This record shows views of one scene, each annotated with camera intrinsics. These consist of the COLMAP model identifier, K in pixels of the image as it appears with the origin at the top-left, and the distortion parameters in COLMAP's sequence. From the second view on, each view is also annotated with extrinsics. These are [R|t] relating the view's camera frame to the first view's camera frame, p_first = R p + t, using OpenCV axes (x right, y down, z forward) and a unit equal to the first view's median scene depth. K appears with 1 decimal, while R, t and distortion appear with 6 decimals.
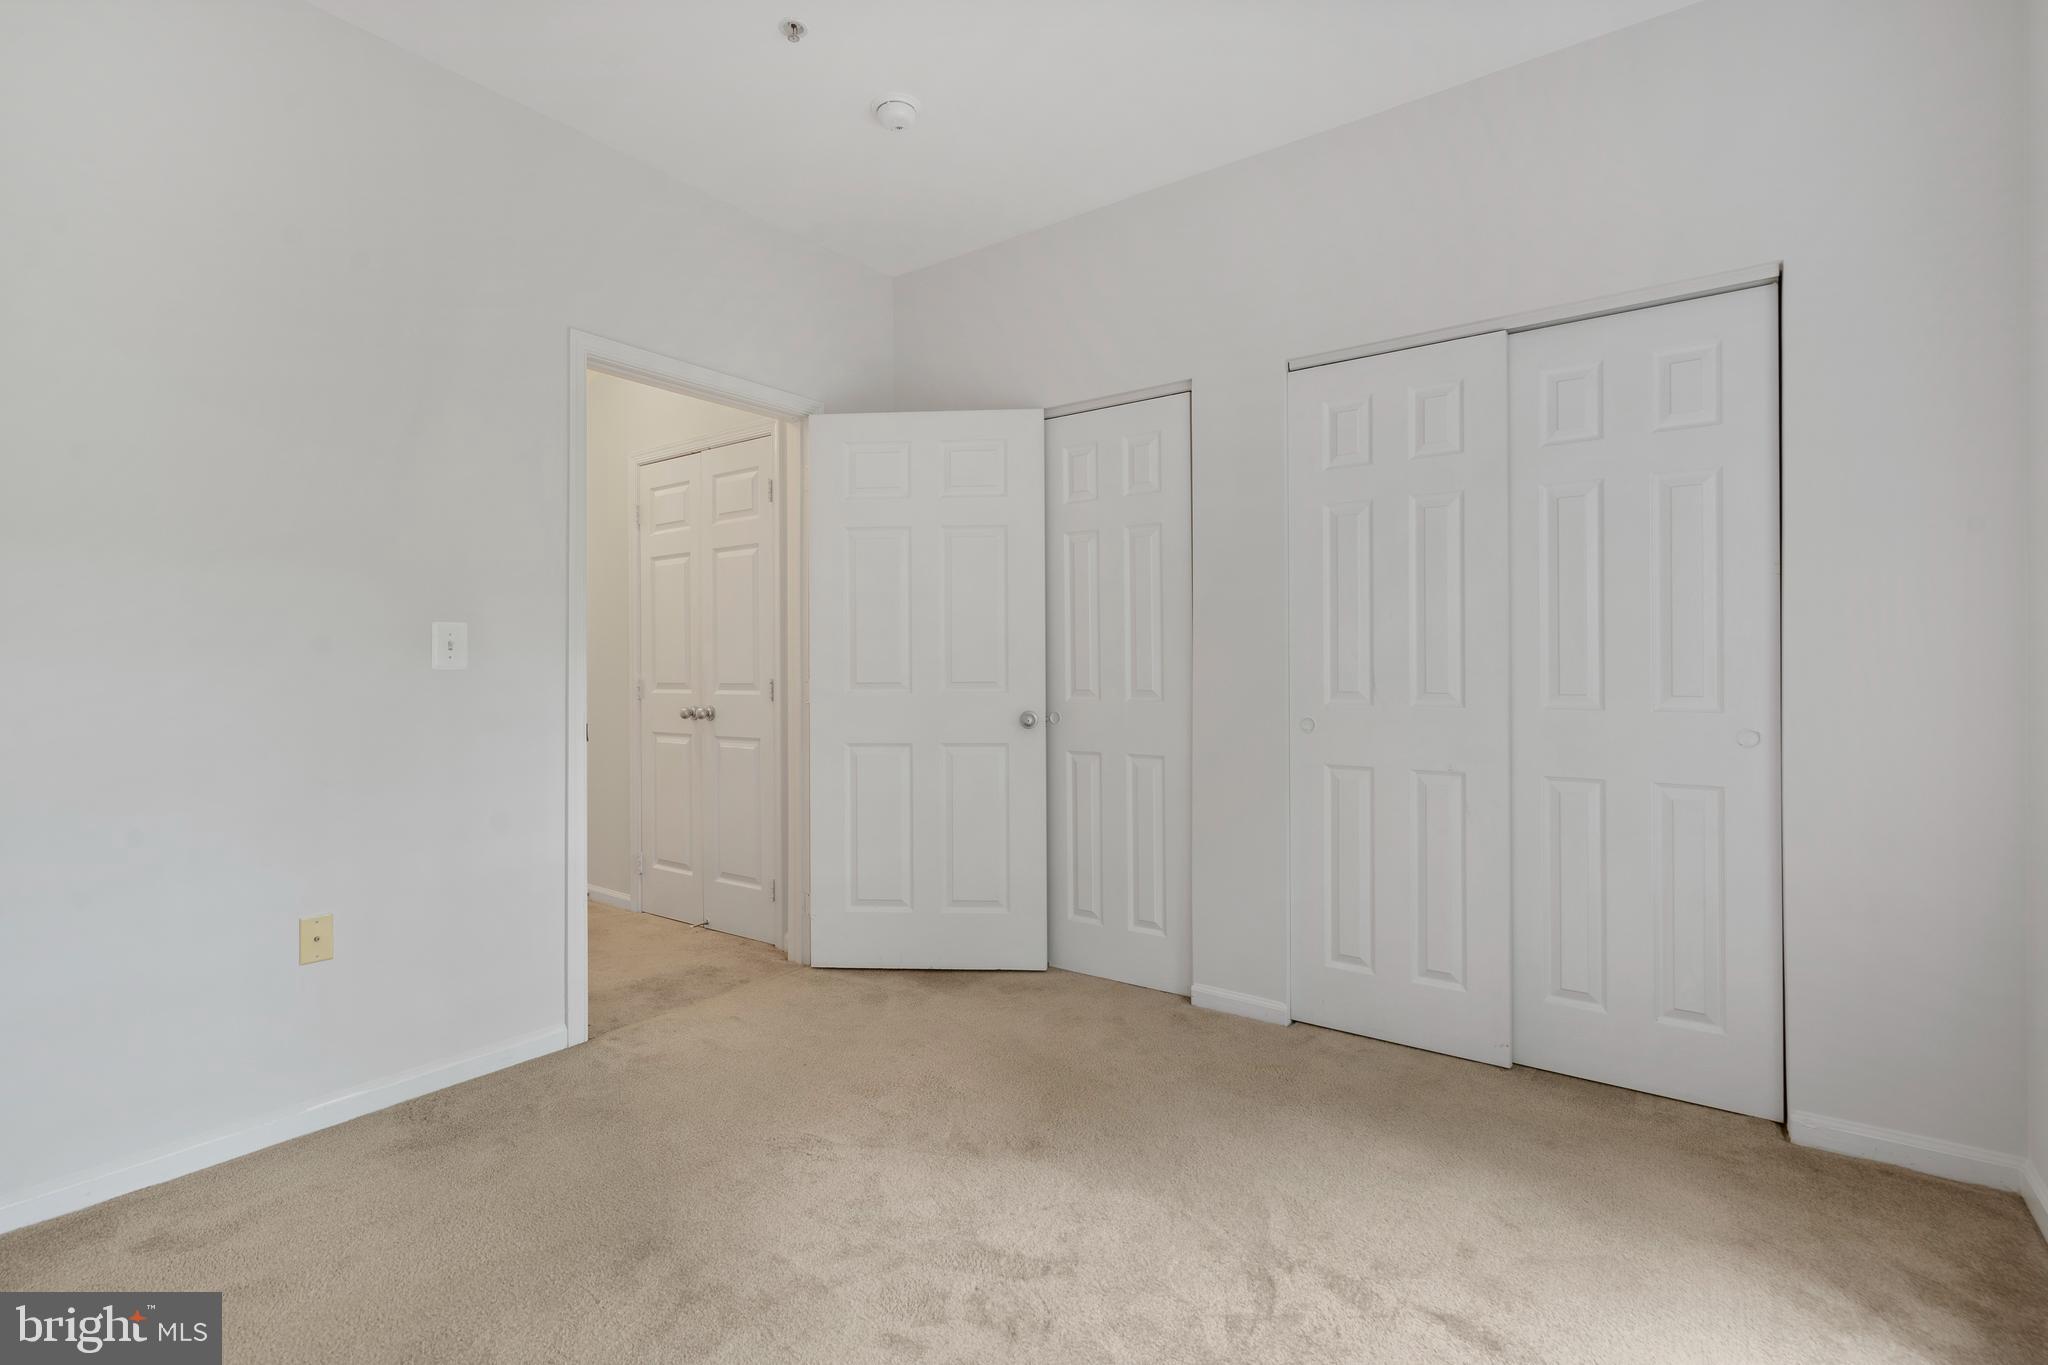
lens RADIAL K [[946.0, 0, 1028.9], [0, 946.0, 679.9], [0, 0, 1]] dist [-0.000507, 0.002848]
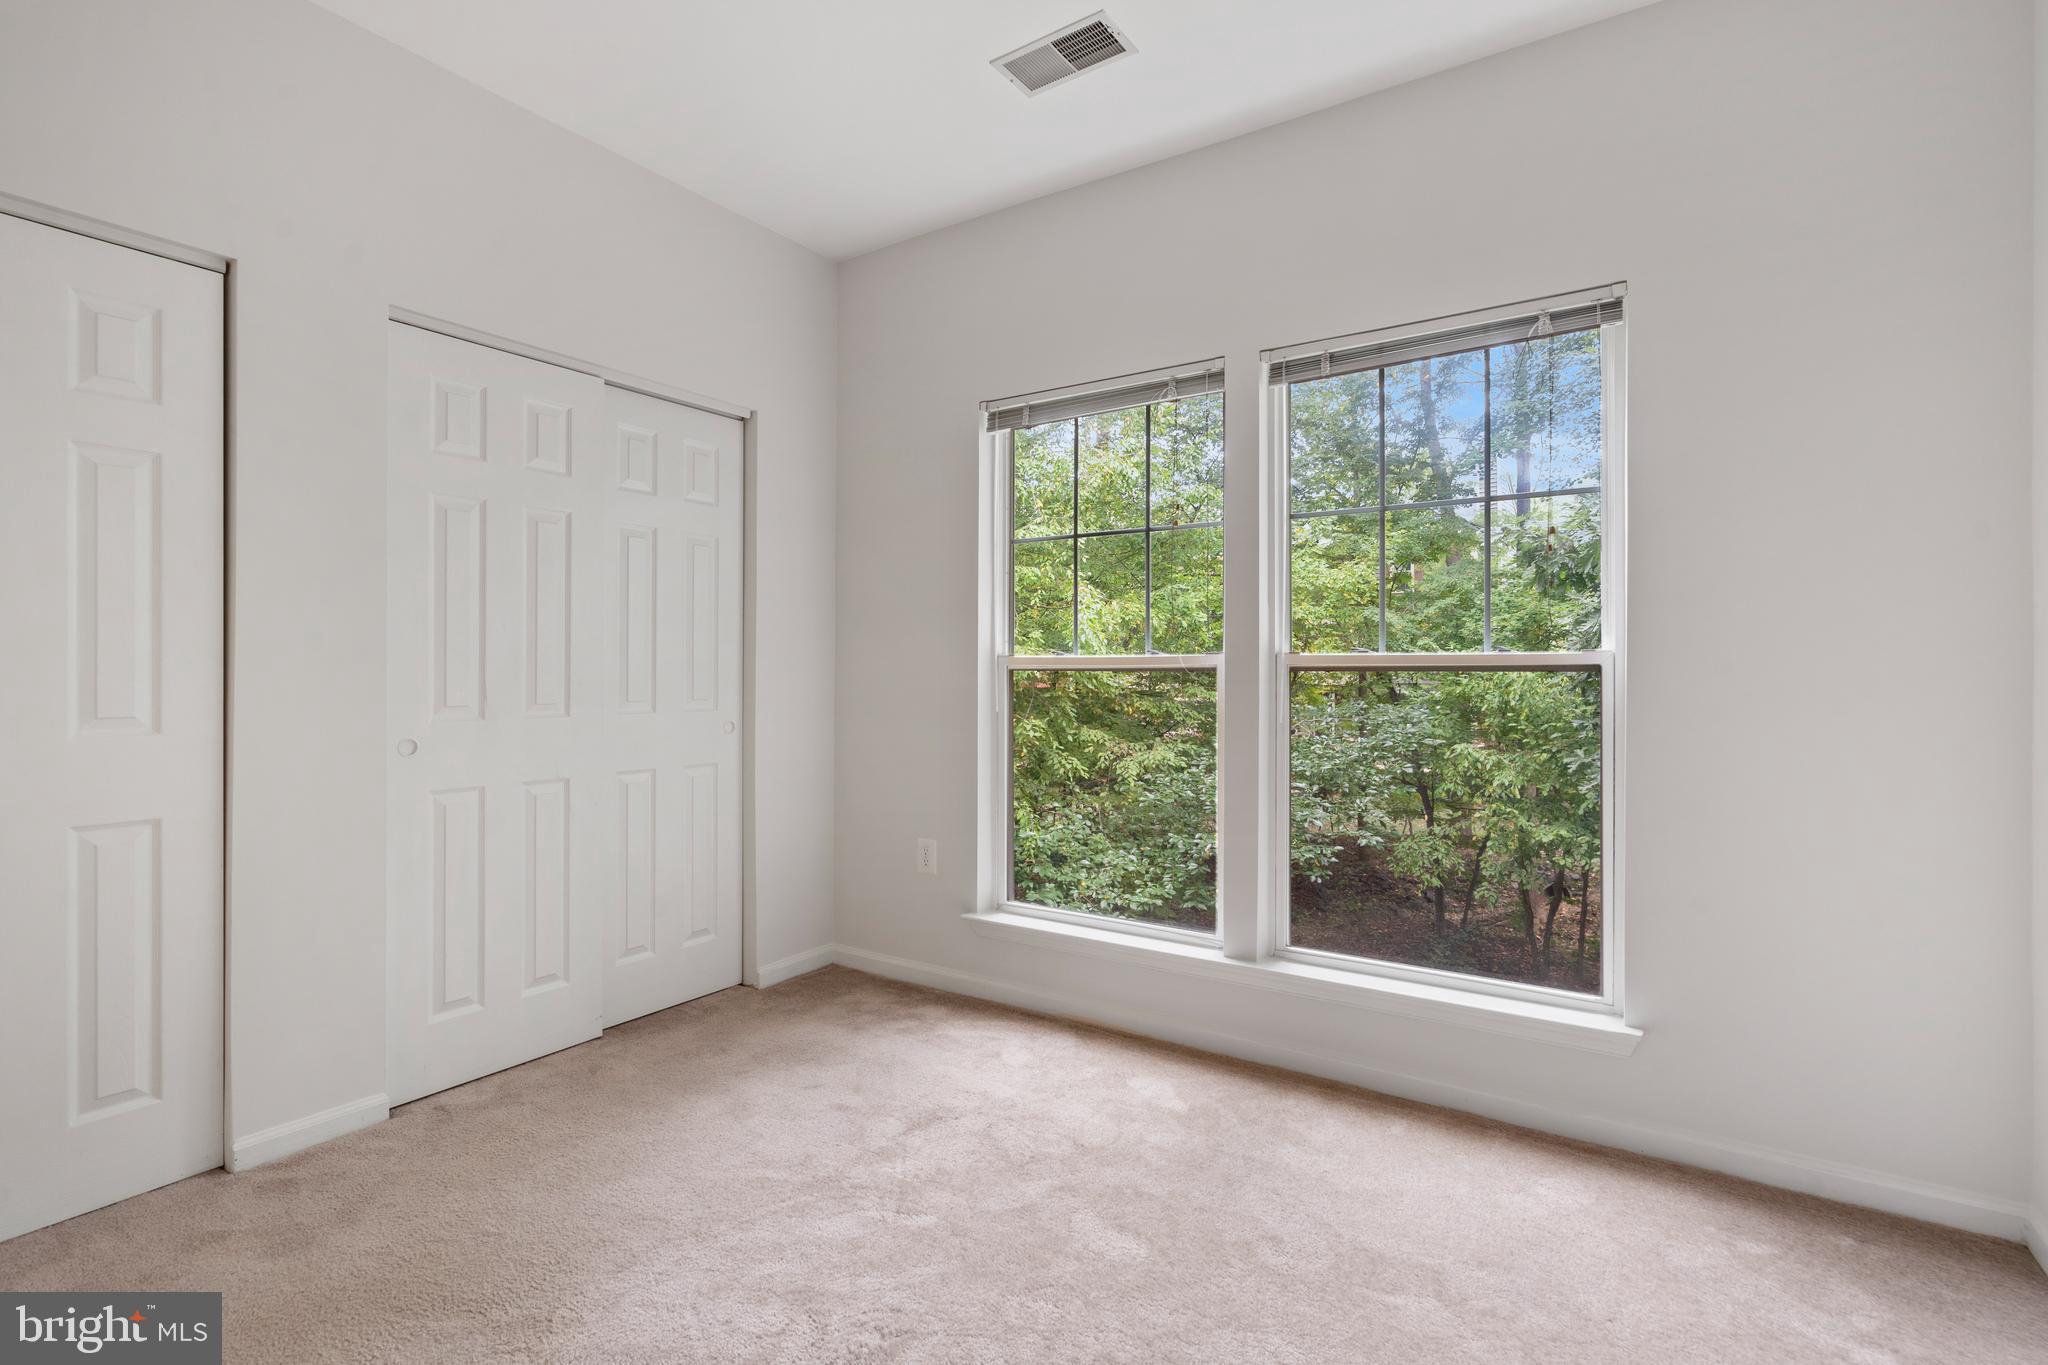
lens RADIAL K [[946.0, 0, 1028.8], [0, 946.0, 675.1], [0, 0, 1]] dist [-0.000507, 0.002848]
pose [[-0.038172, -0.006343, 0.999251, -0.700579], [0.003208, 0.999974, 0.006470, -0.026286], [-0.999266, 0.003452, -0.038151, 0.591322]]
